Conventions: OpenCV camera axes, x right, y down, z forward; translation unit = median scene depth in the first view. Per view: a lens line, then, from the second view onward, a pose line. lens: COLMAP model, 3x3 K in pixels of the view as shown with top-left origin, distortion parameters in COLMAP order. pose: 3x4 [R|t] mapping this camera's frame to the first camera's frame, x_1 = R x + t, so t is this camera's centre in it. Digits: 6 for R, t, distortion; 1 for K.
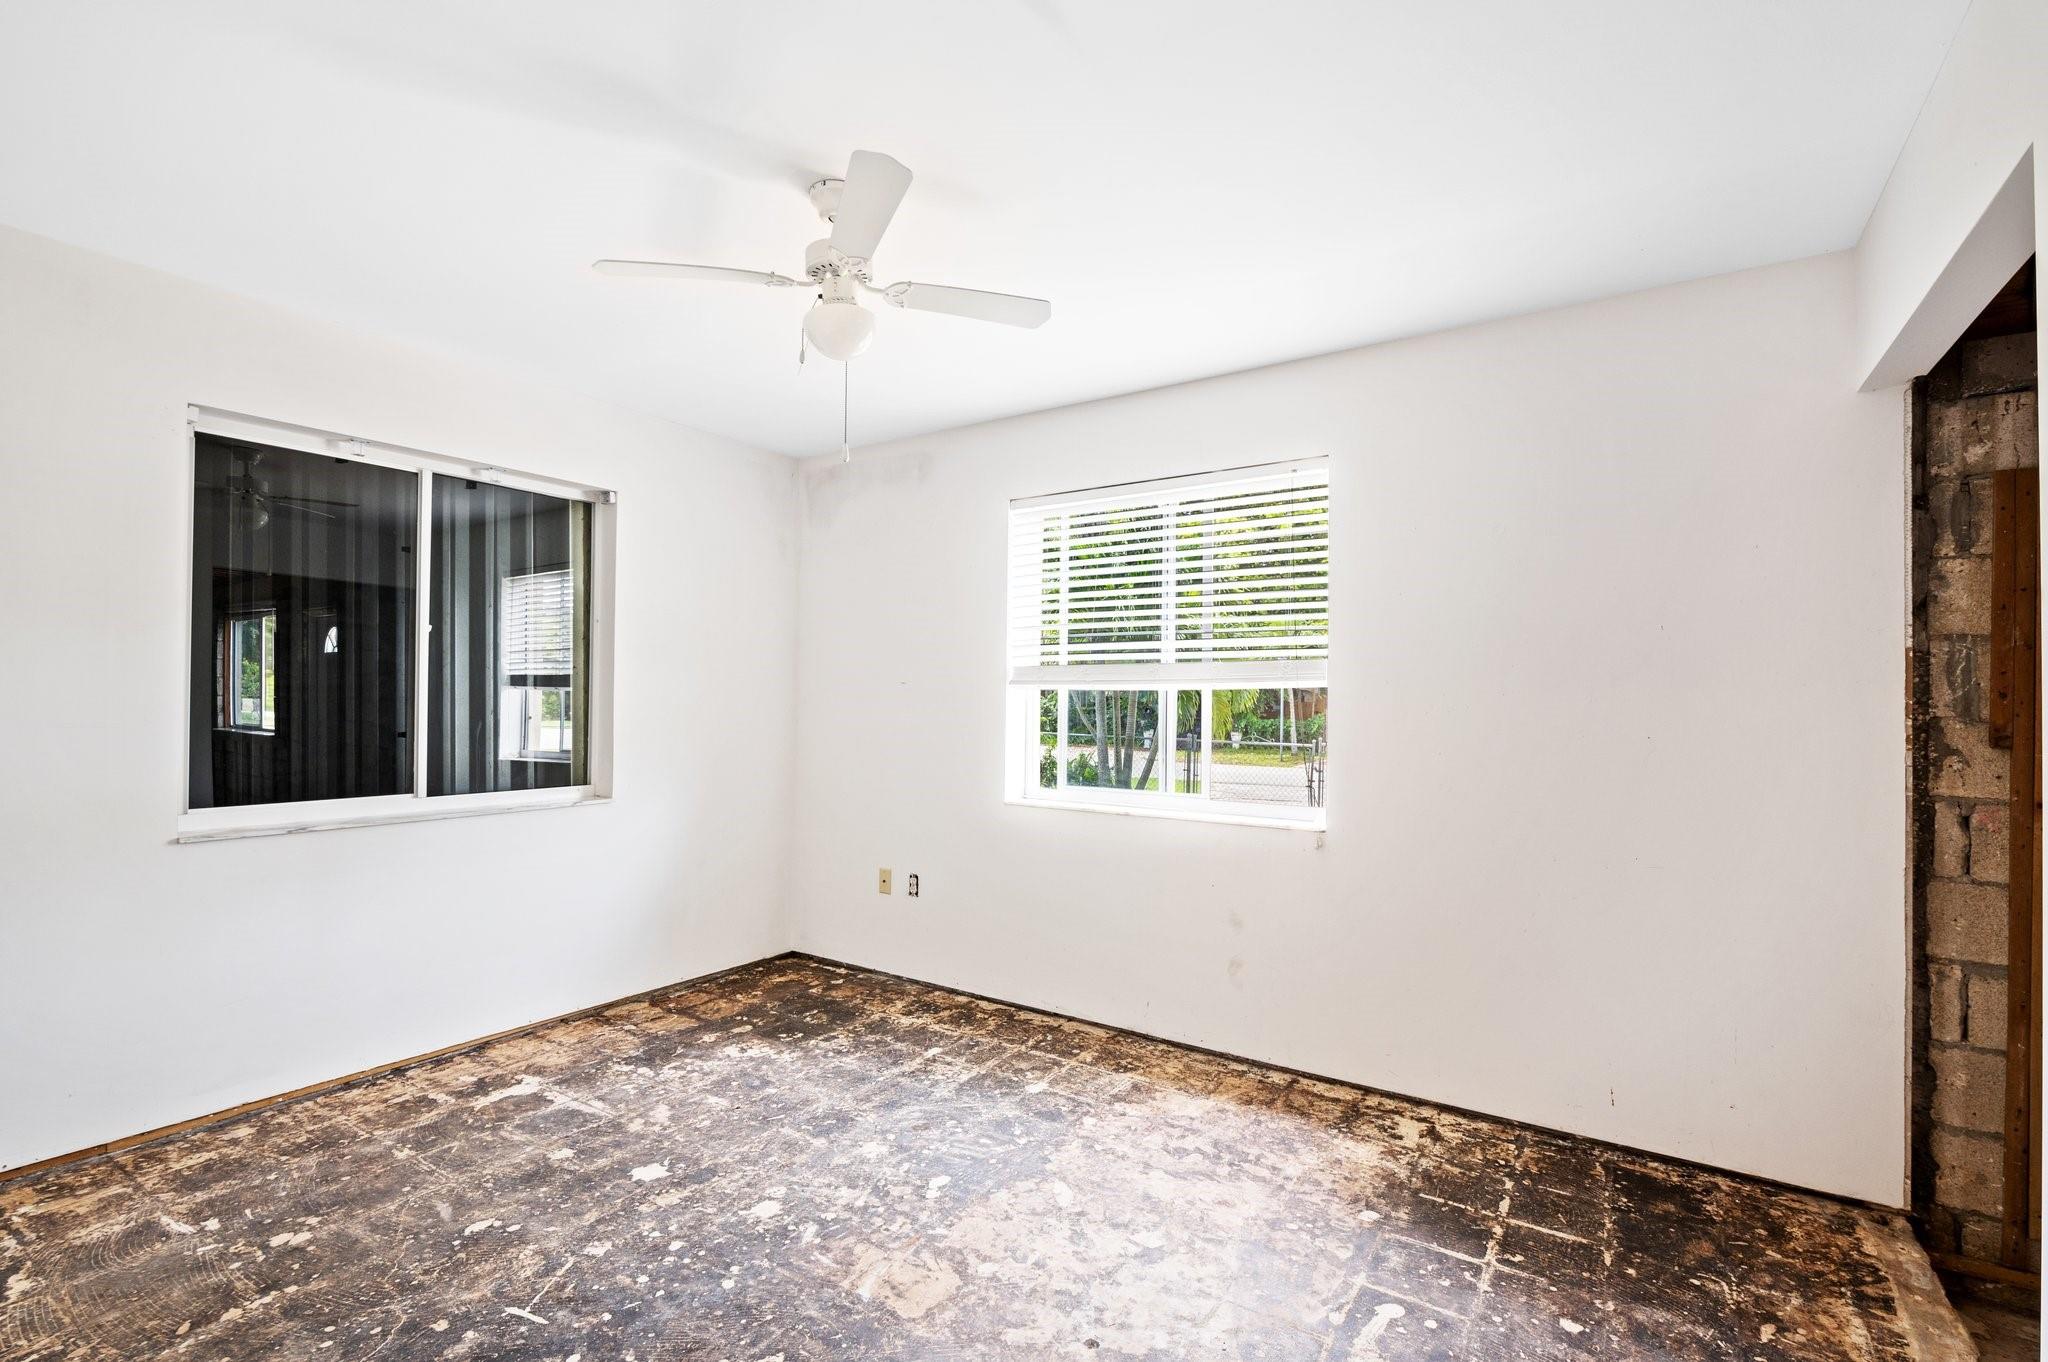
lens RADIAL K [[902.9, 0, 1024.3], [0, 902.9, 697.7], [0, 0, 1]] dist [-0.002060, -0.001634]
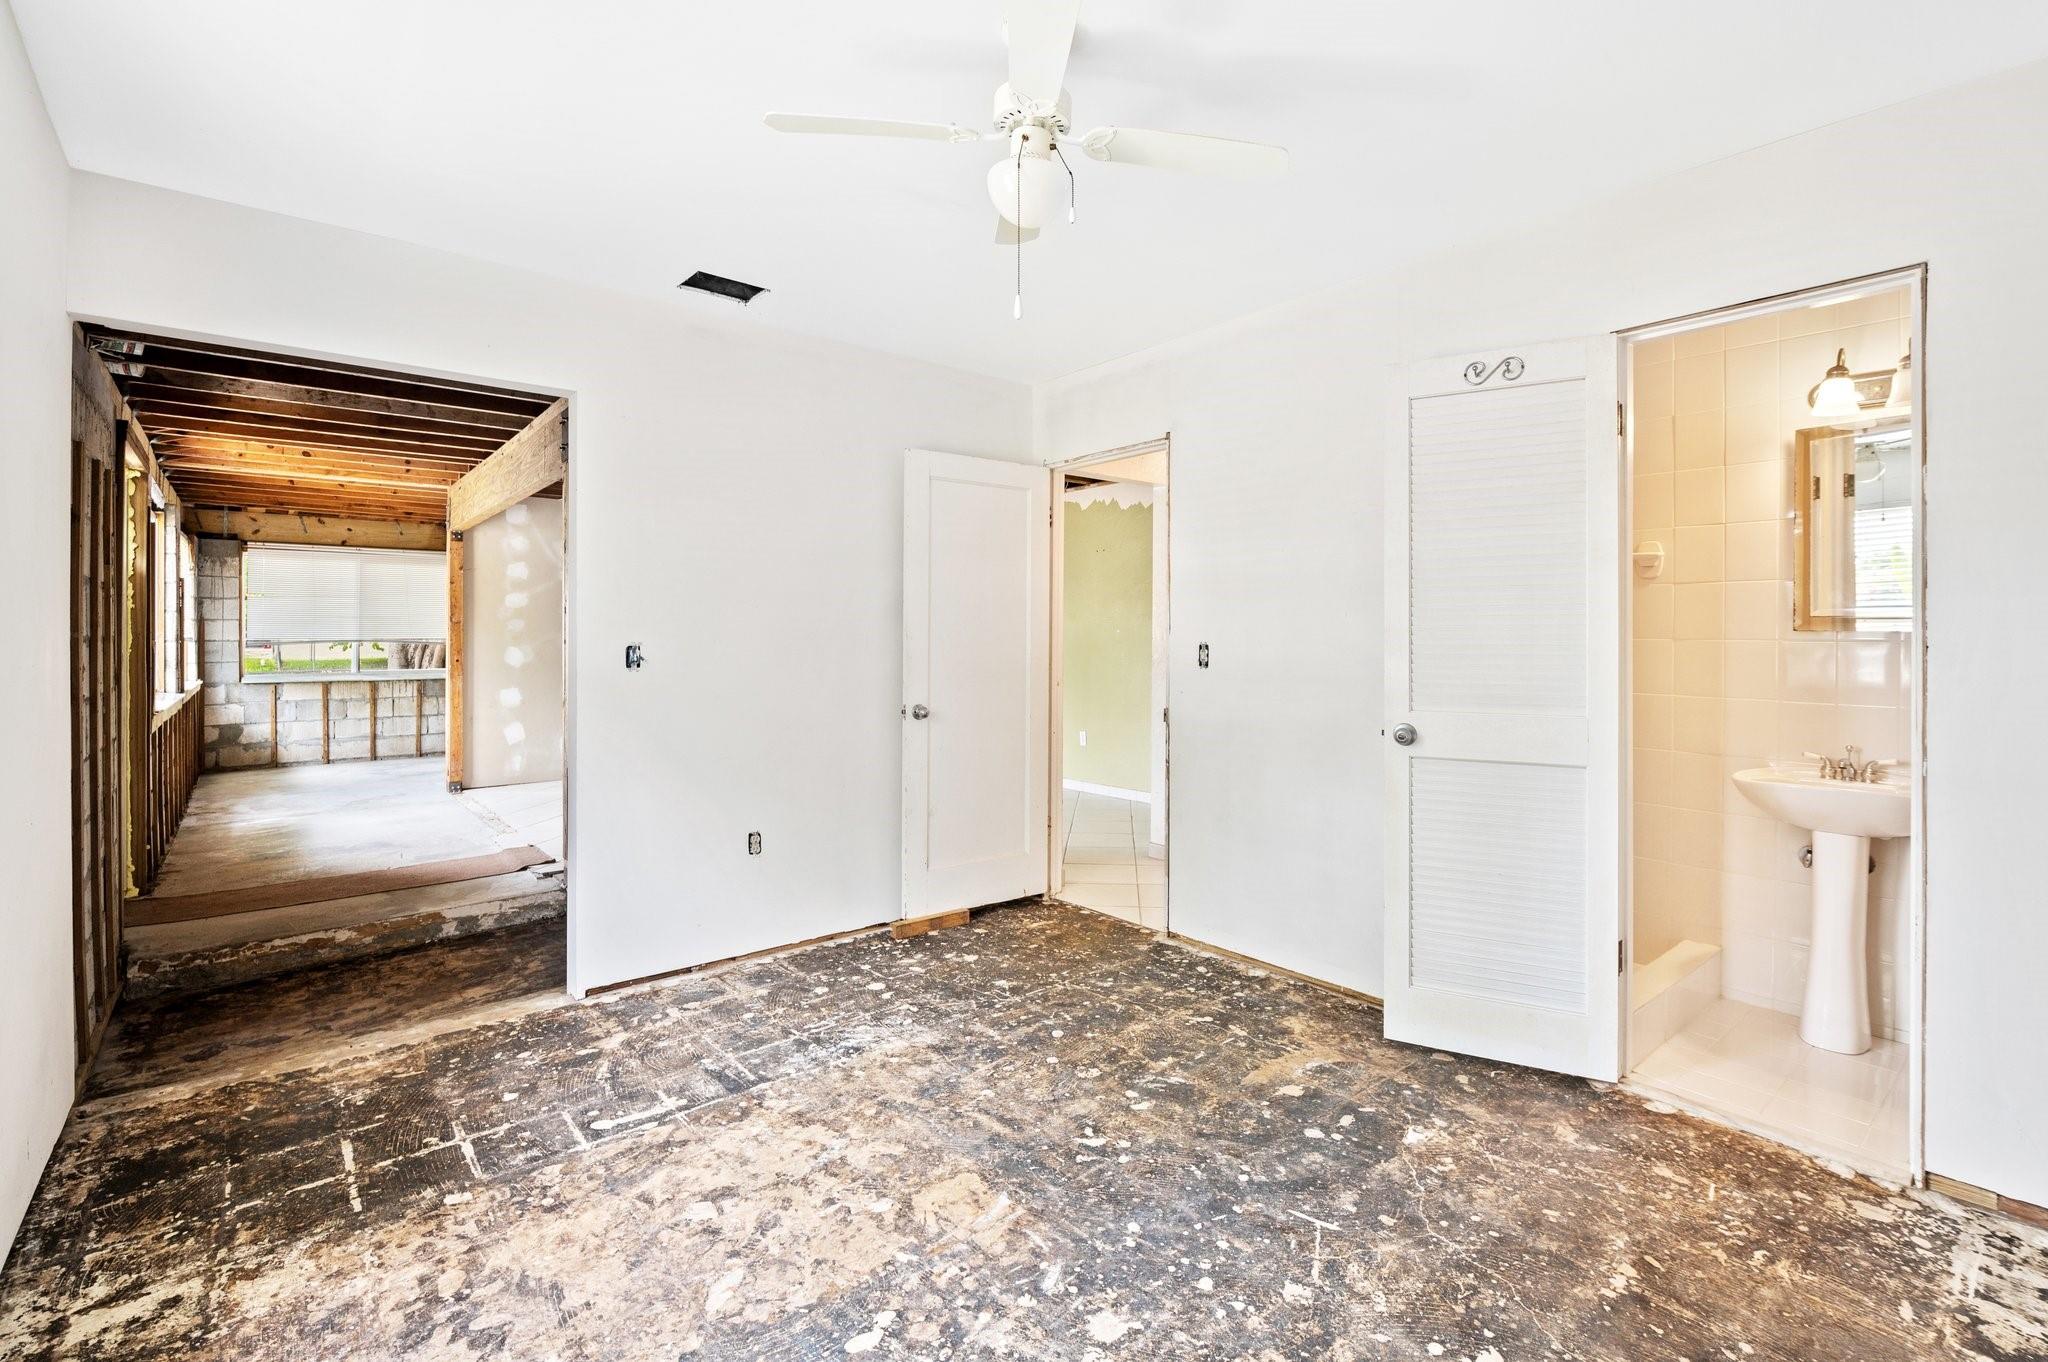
lens RADIAL K [[902.9, 0, 1041.2], [0, 902.9, 643.0], [0, 0, 1]] dist [-0.002060, -0.001634]
pose [[-0.963451, -0.010183, 0.267692, -0.449976], [-0.009837, 0.999948, 0.002636, 0.005311], [-0.267705, -0.000093, -0.963501, 1.823174]]
